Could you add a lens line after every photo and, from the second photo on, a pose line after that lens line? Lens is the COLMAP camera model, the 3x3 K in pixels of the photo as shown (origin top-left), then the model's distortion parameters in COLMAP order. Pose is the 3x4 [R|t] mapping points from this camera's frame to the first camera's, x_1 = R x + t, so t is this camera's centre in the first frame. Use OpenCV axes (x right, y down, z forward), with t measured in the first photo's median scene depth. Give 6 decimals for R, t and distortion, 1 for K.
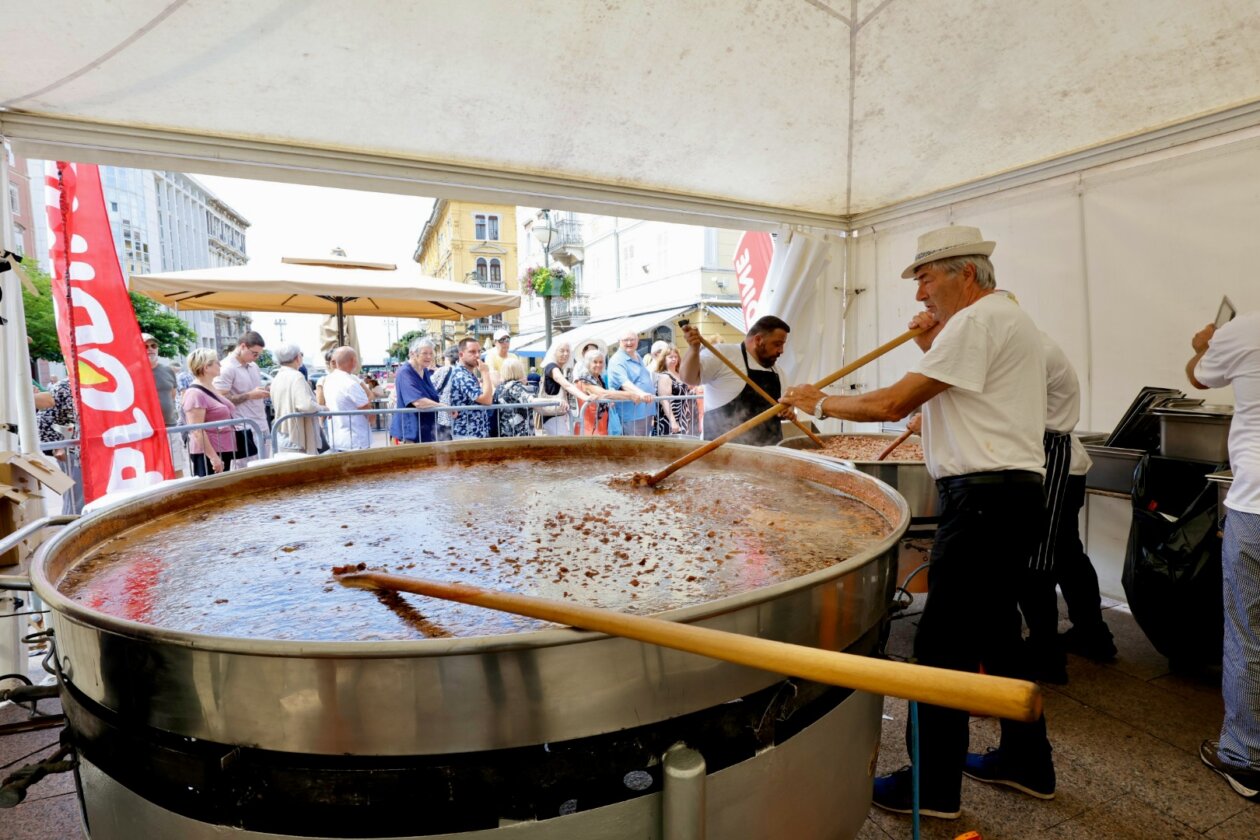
lens RADIAL K [[649.8, 0, 630.0], [0, 649.8, 420.0], [0, 0, 1]] dist [0.064324, 0.000461]
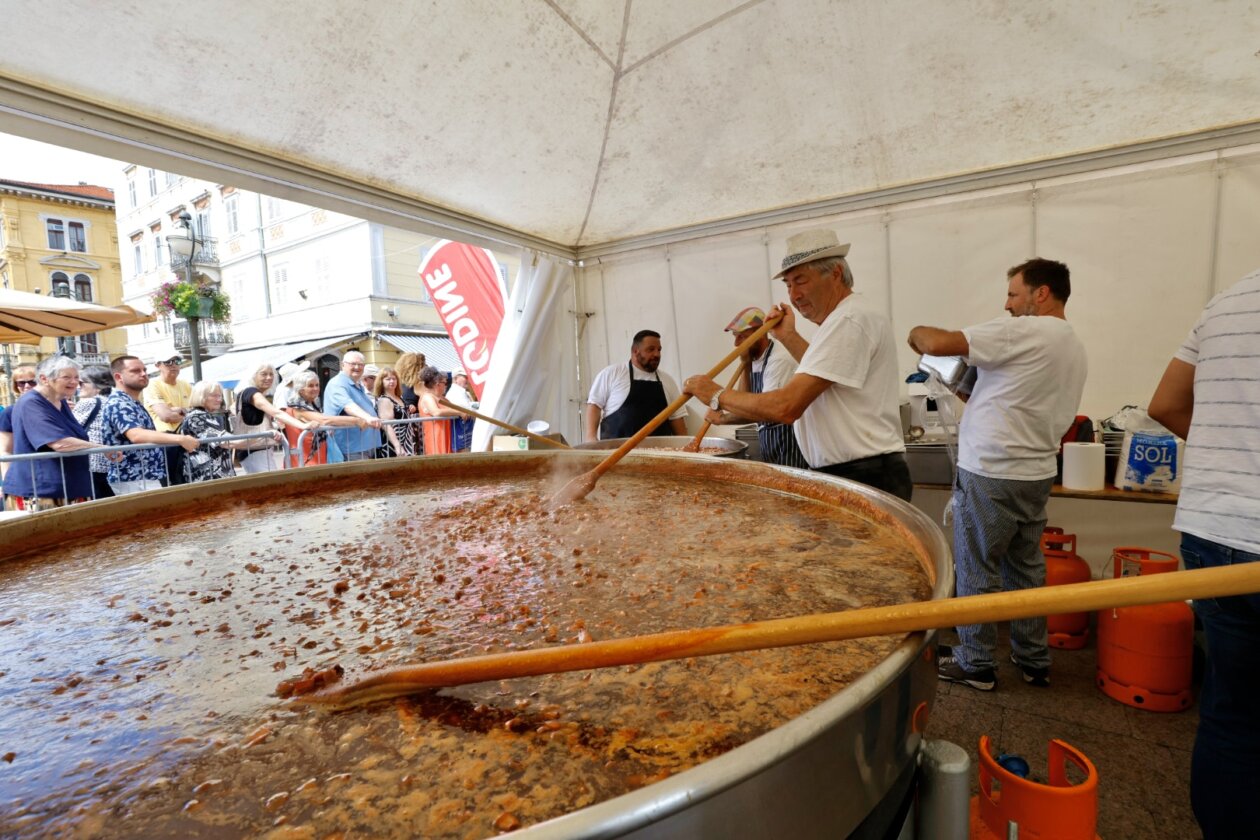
lens RADIAL K [[600.2, 0, 630.0], [0, 600.2, 420.0], [0, 0, 1]] dist [0.009433, 0.006880]
pose [[0.863392, -0.054410, 0.501591, -0.134744], [0.073035, 0.997175, -0.017548, 0.006235], [-0.499219, 0.051785, 0.864927, 0.110416]]
